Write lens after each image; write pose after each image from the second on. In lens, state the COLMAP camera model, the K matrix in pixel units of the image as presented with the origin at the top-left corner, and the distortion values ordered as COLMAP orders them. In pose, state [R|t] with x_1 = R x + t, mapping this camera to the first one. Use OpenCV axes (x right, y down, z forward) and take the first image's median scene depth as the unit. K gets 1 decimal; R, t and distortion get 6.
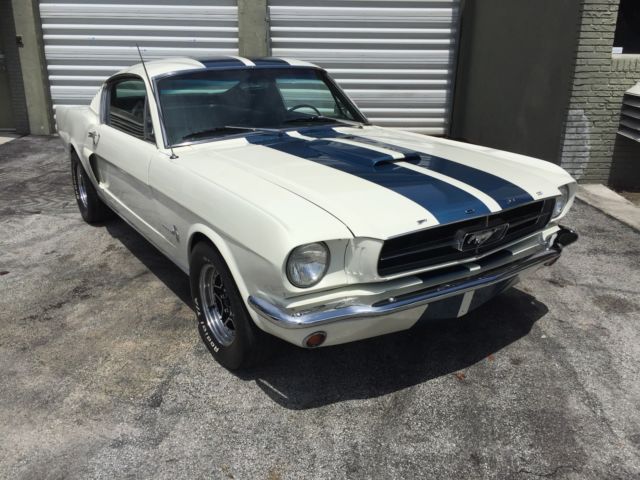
lens RADIAL K [[545.7, 0, 322.8], [0, 545.7, 239.7], [0, 0, 1]] dist [0.097322, -0.141558]
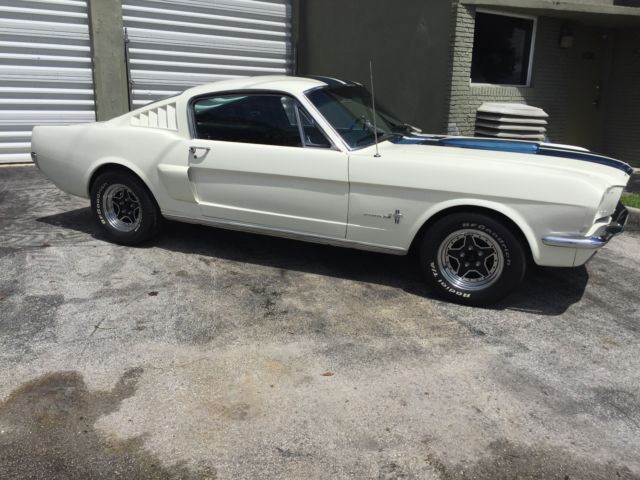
lens RADIAL K [[545.7, 0, 322.8], [0, 545.7, 239.7], [0, 0, 1]] dist [0.097322, -0.141558]
pose [[0.848311, -0.124728, 0.514599, -0.813143], [0.149610, 0.988720, -0.006985, 0.018582], [-0.507923, 0.082914, 0.857403, 0.029635]]
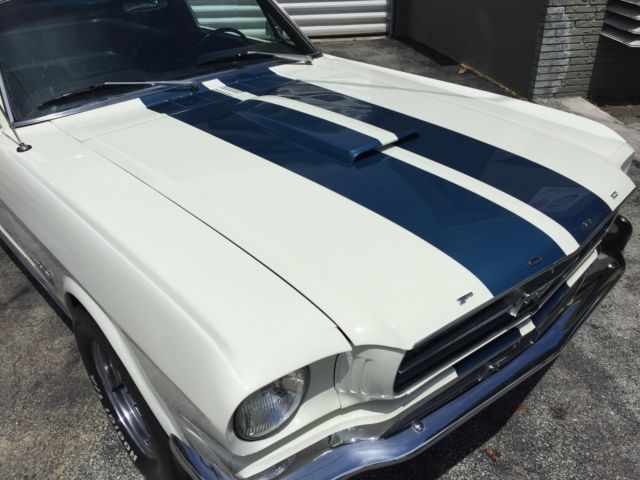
lens RADIAL K [[543.8, 0, 325.9], [0, 543.8, 243.9], [0, 0, 1]] dist [0.085063, -0.128561]
pose [[0.988867, -0.095279, 0.114294, -0.012011], [0.070767, 0.976819, 0.202031, -0.119180], [-0.130894, -0.191694, 0.972687, 0.267312]]
